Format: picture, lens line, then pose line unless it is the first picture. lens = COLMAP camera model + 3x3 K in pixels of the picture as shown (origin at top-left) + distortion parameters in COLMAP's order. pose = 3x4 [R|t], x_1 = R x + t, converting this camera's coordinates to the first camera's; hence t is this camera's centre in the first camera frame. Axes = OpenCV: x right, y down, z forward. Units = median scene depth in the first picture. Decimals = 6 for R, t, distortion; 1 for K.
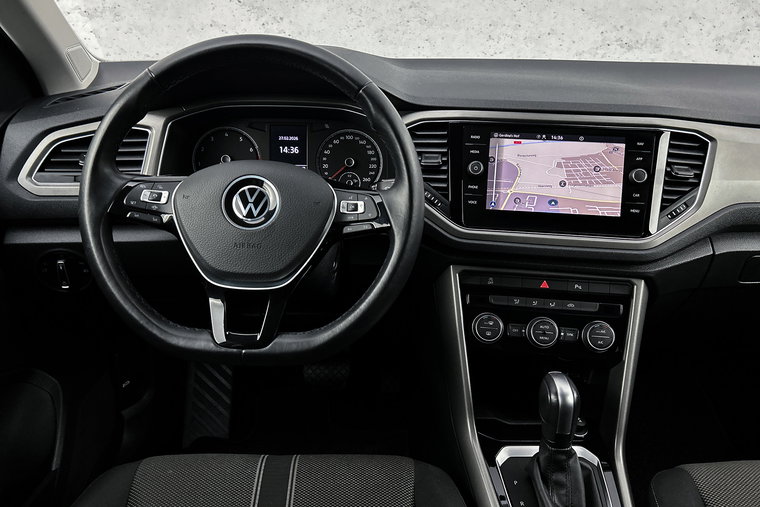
lens RADIAL K [[566.1, 0, 374.6], [0, 566.1, 259.5], [0, 0, 1]] dist [0.047266, -0.061803]
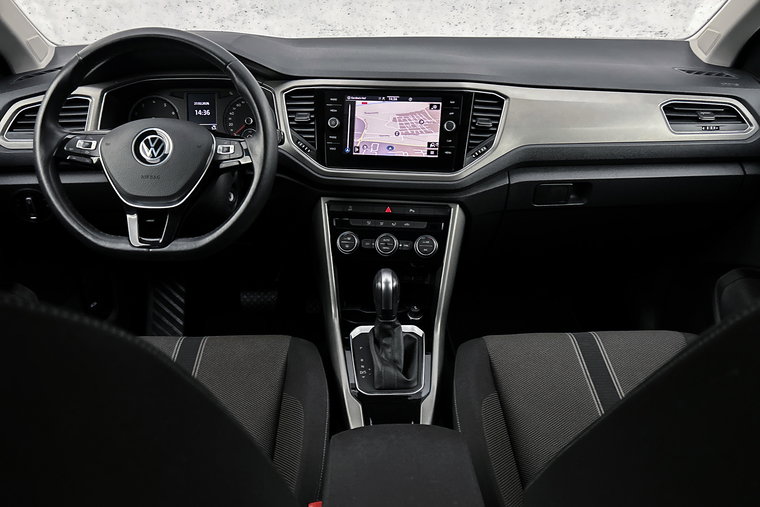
lens RADIAL K [[566.1, 0, 375.2], [0, 566.1, 265.1], [0, 0, 1]] dist [0.047266, -0.061803]
pose [[0.999813, -0.018835, -0.004307, 0.273674], [0.019046, 0.998256, 0.055881, 0.101053], [0.003247, -0.055953, 0.998428, -0.358297]]
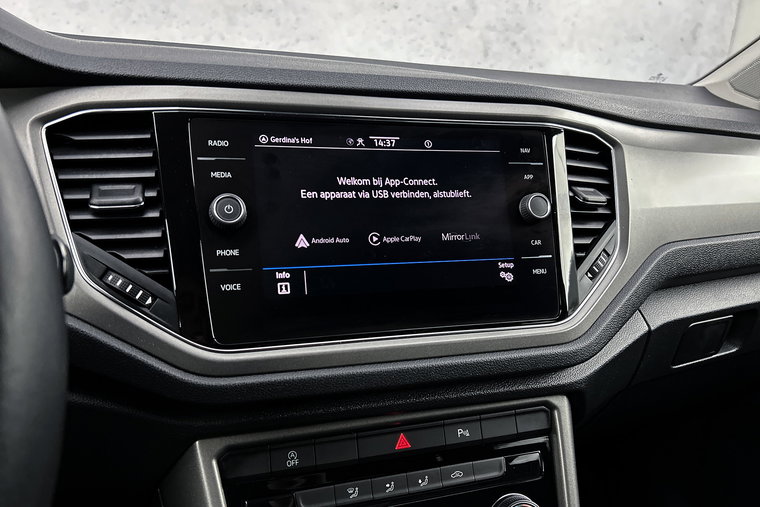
lens RADIAL K [[590.9, 0, 386.7], [0, 590.9, 257.4], [0, 0, 1]] dist [0.042411, -0.048542]
pose [[0.896904, -0.086879, 0.433608, 0.085412], [0.145960, 0.983723, -0.104812, -0.058687], [-0.417444, 0.157296, 0.894985, 0.541170]]
